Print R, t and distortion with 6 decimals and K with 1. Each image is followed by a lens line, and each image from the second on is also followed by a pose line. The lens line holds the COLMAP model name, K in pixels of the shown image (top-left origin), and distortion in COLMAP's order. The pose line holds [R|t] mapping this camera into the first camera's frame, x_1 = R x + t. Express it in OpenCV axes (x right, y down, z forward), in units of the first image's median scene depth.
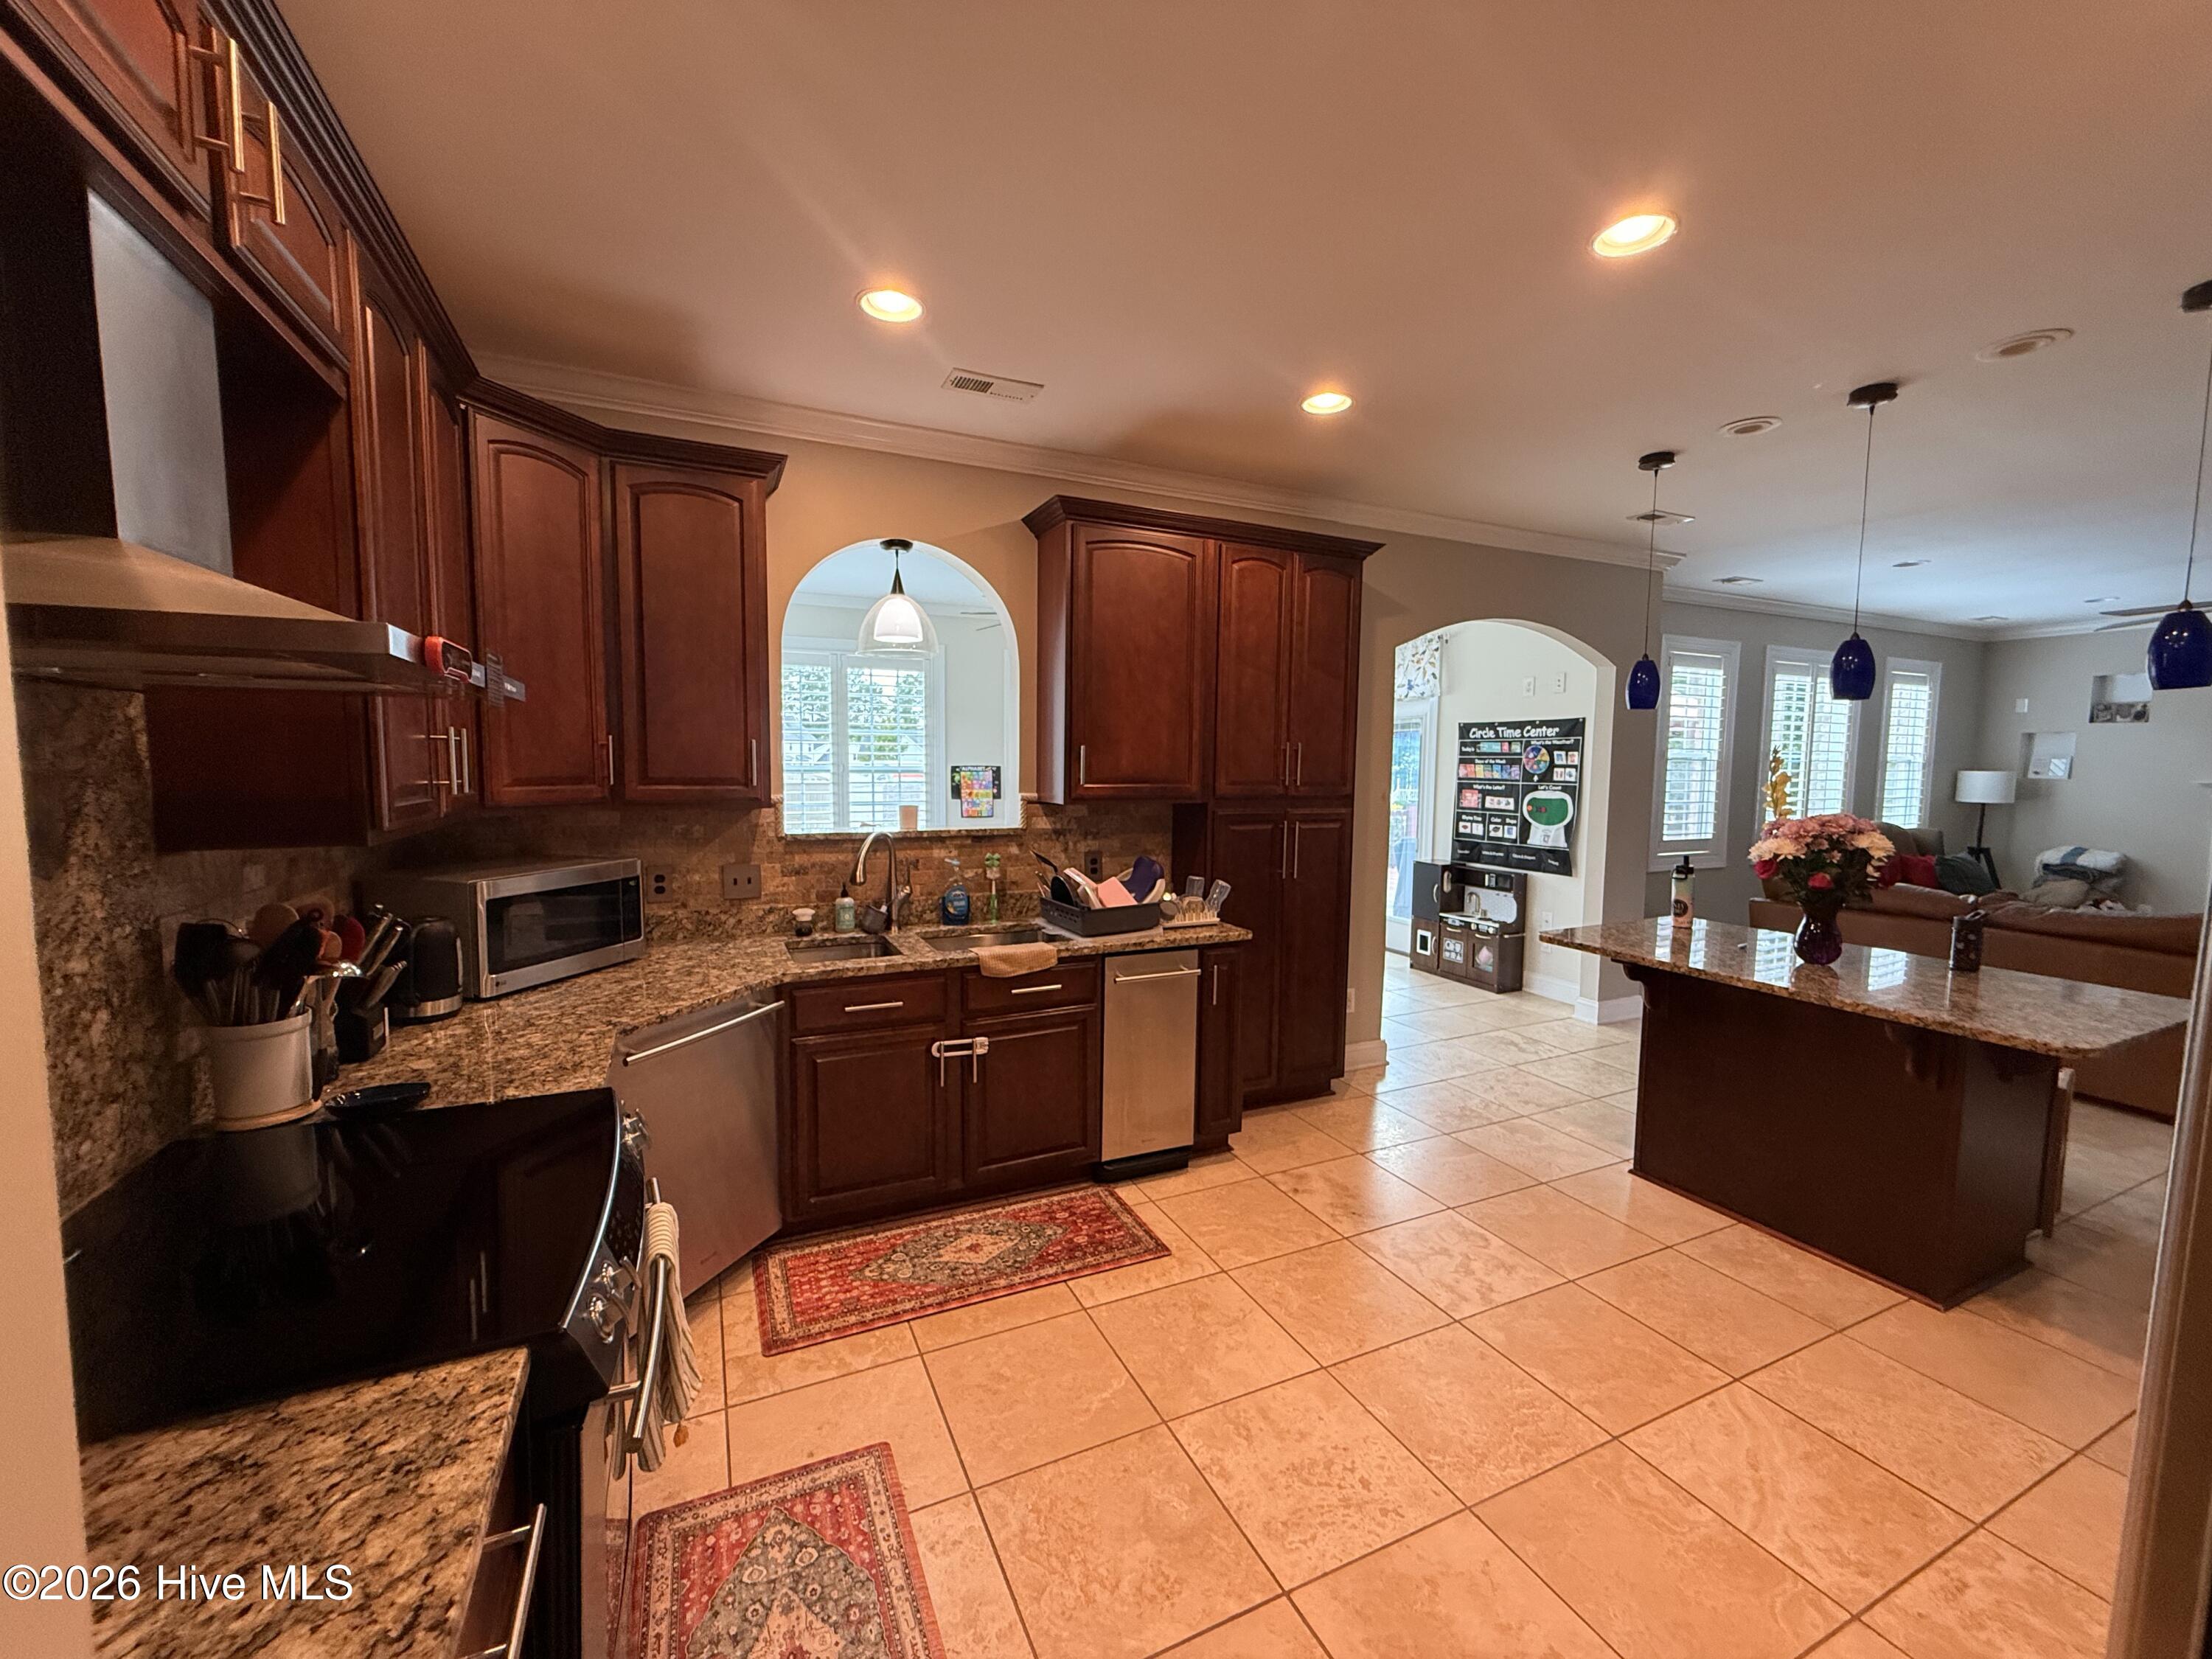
lens RADIAL K [[877.7, 0, 1106.0], [0, 877.7, 829.5], [0, 0, 1]] dist [0.000405, 0.000494]
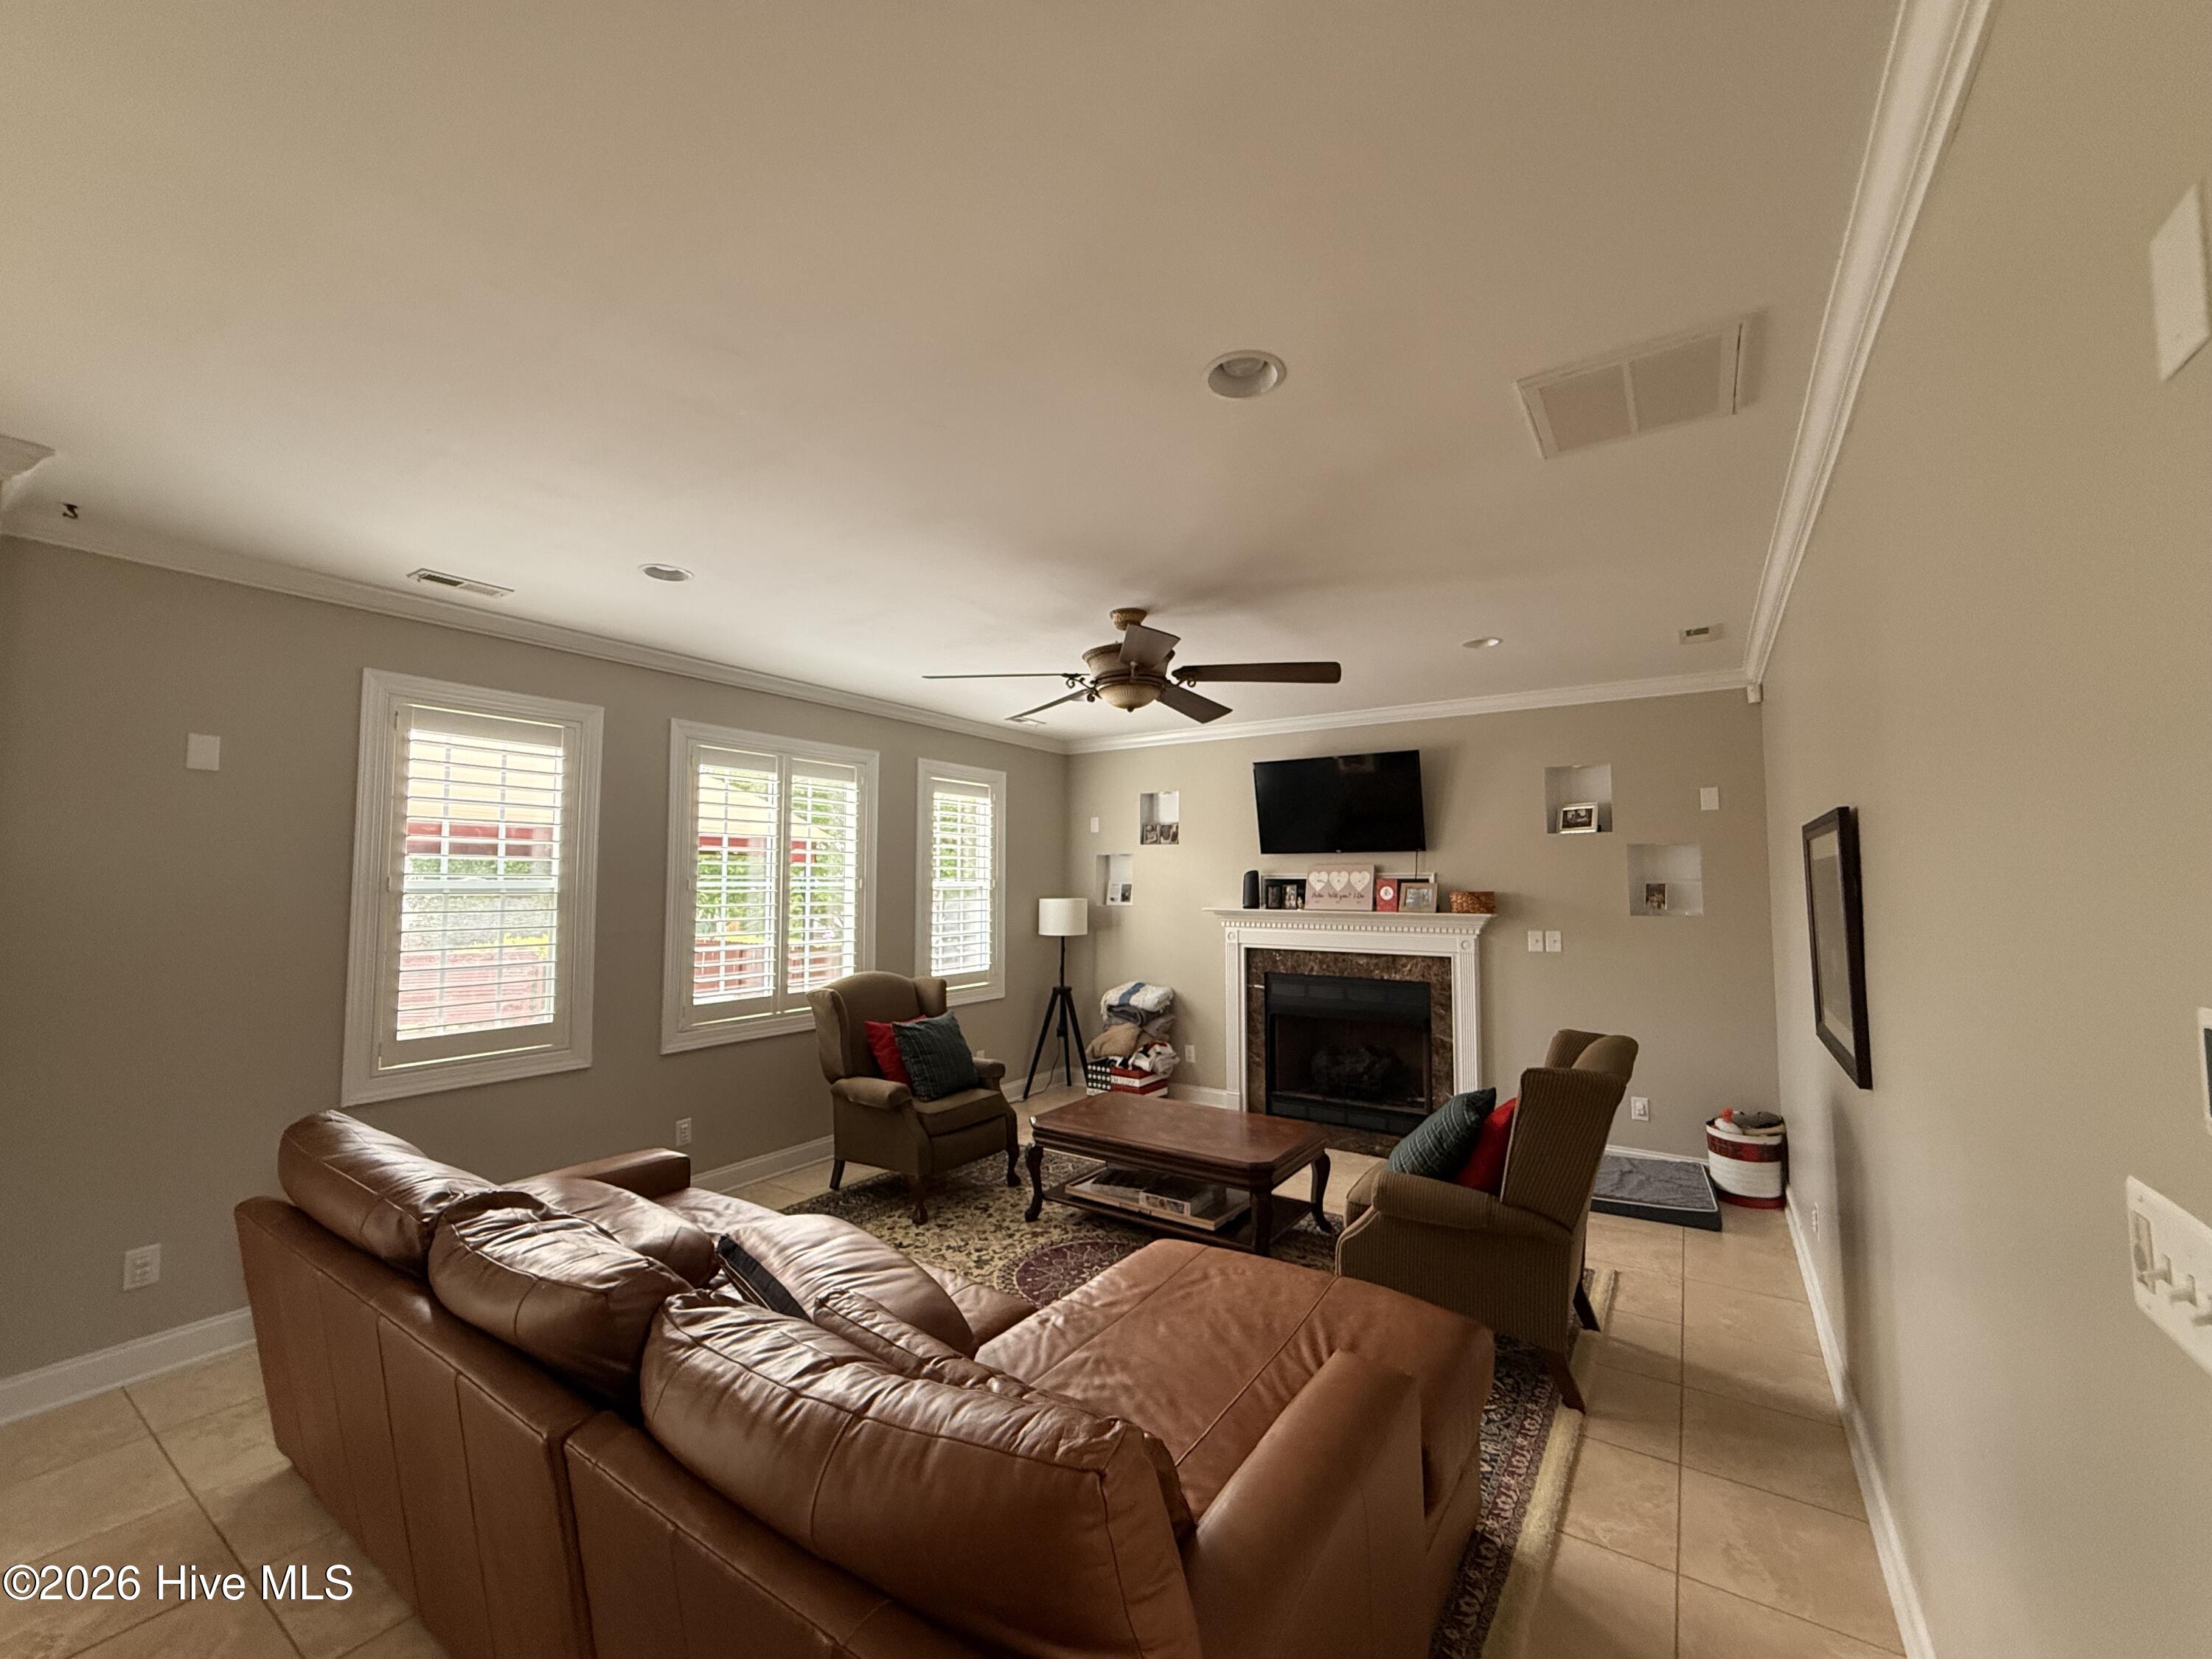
lens RADIAL K [[877.7, 0, 1106.0], [0, 877.7, 829.5], [0, 0, 1]] dist [0.000405, 0.000494]
pose [[0.857895, 0.020423, 0.513418, 0.626092], [0.059182, 0.988632, -0.138217, -0.012693], [-0.510405, 0.148961, 0.846934, 0.248049]]
